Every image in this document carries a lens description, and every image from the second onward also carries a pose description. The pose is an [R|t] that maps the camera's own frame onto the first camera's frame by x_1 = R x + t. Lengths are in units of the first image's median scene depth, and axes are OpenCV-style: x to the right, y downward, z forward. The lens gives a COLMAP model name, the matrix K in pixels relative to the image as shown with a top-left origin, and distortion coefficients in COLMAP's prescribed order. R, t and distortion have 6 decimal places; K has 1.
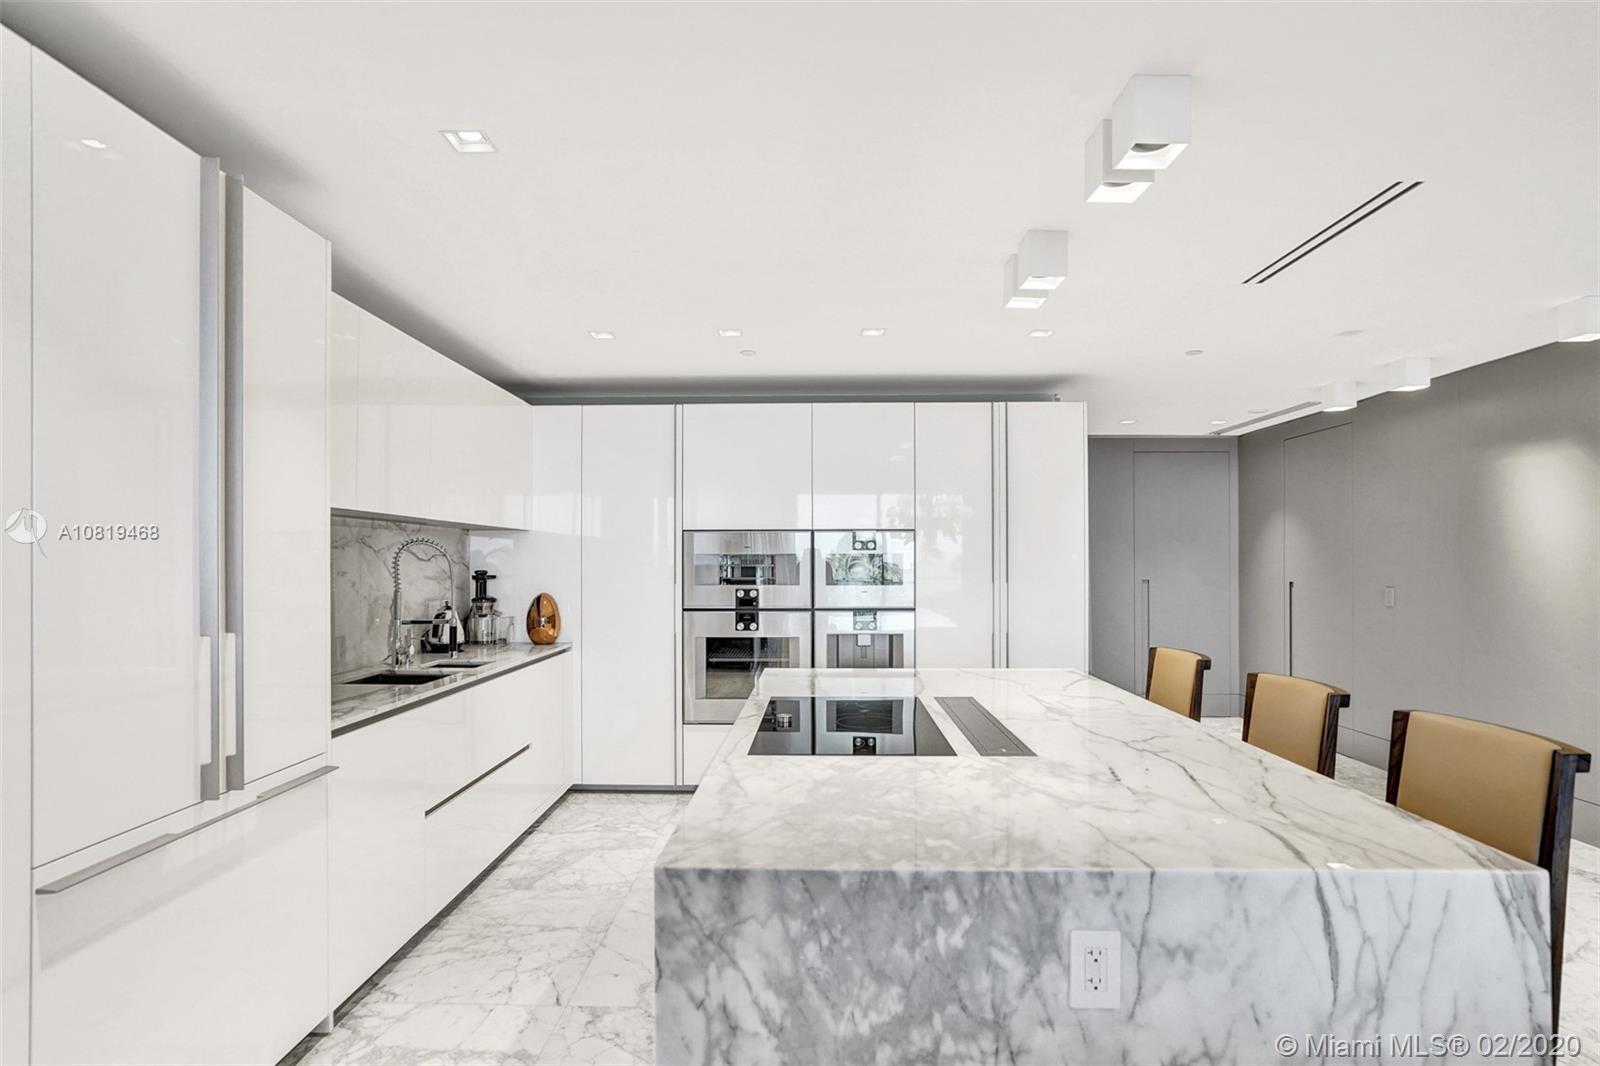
lens RADIAL K [[843.1, 0, 784.1], [0, 843.1, 552.0], [0, 0, 1]] dist [-0.032523, 0.001382]
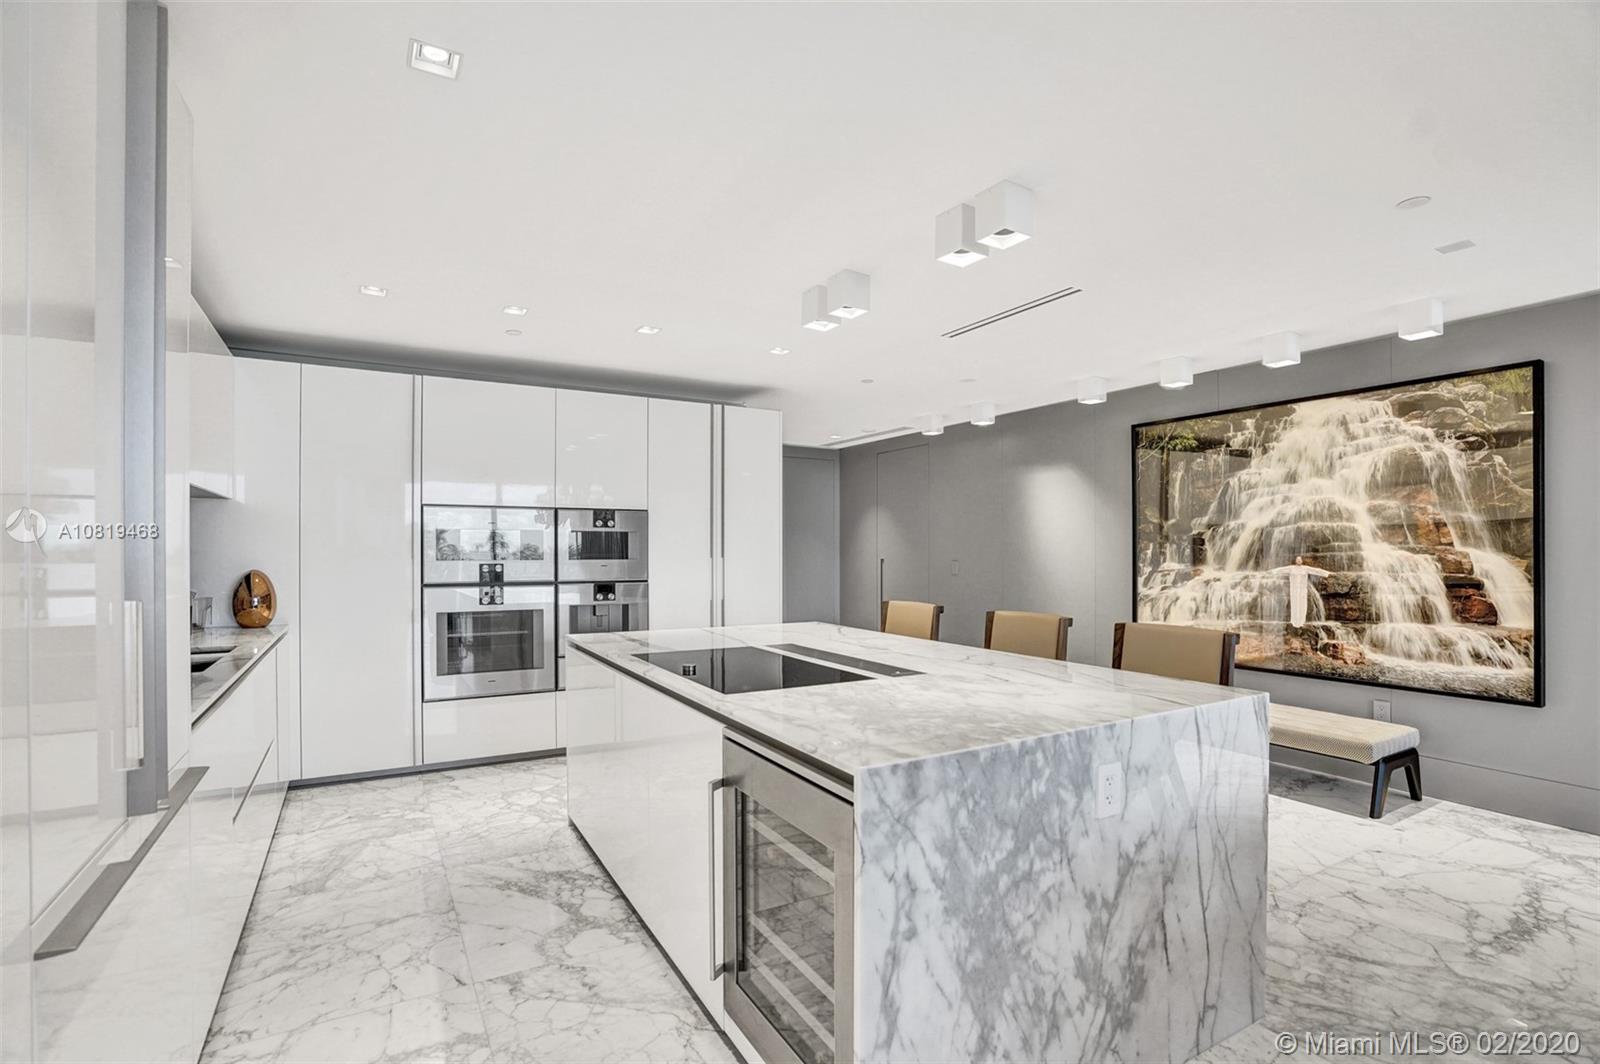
lens RADIAL K [[754.0, 0, 791.1], [0, 754.0, 548.3], [0, 0, 1]] dist [-0.064091, 0.025917]
pose [[0.850022, 0.003897, 0.526732, -0.687574], [-0.007855, 0.999955, 0.005277, 0.057687], [-0.526688, -0.008623, 0.850015, 0.152266]]
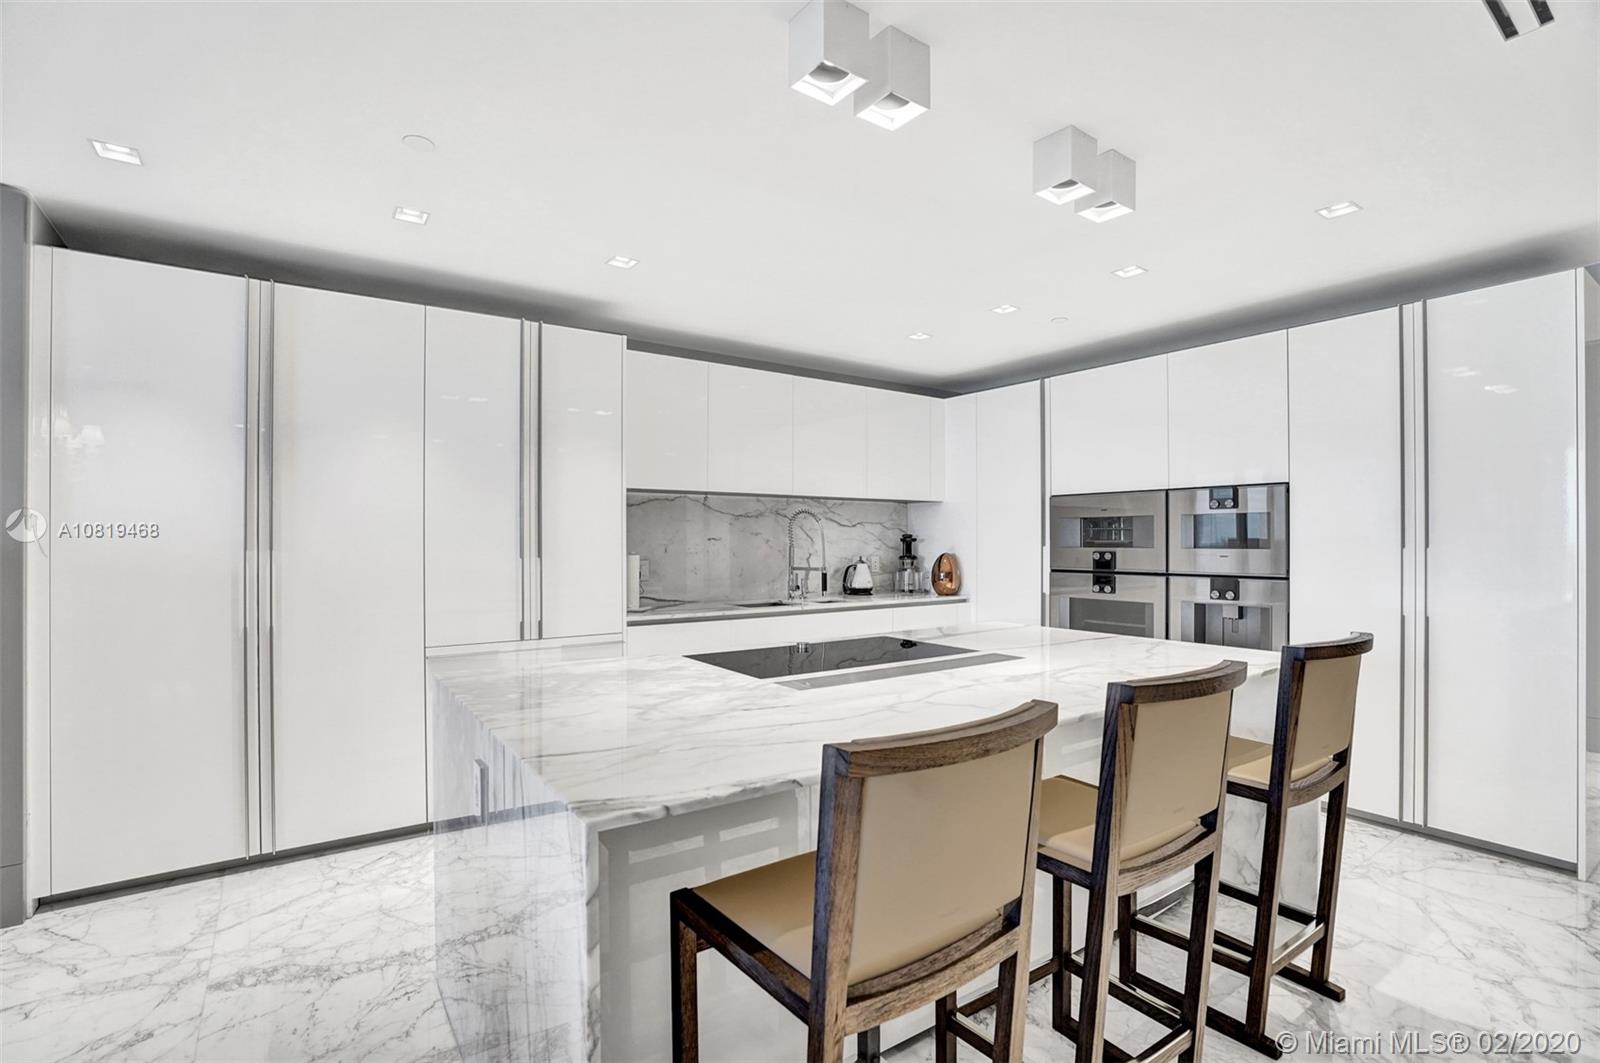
lens RADIAL K [[754.0, 0, 791.1], [0, 754.0, 547.8], [0, 0, 1]] dist [-0.064091, 0.025917]
pose [[0.595145, 0.010282, -0.803553, 1.456386], [0.011422, 0.999709, 0.021252, 0.053830], [0.803537, -0.021826, 0.594854, 0.577562]]
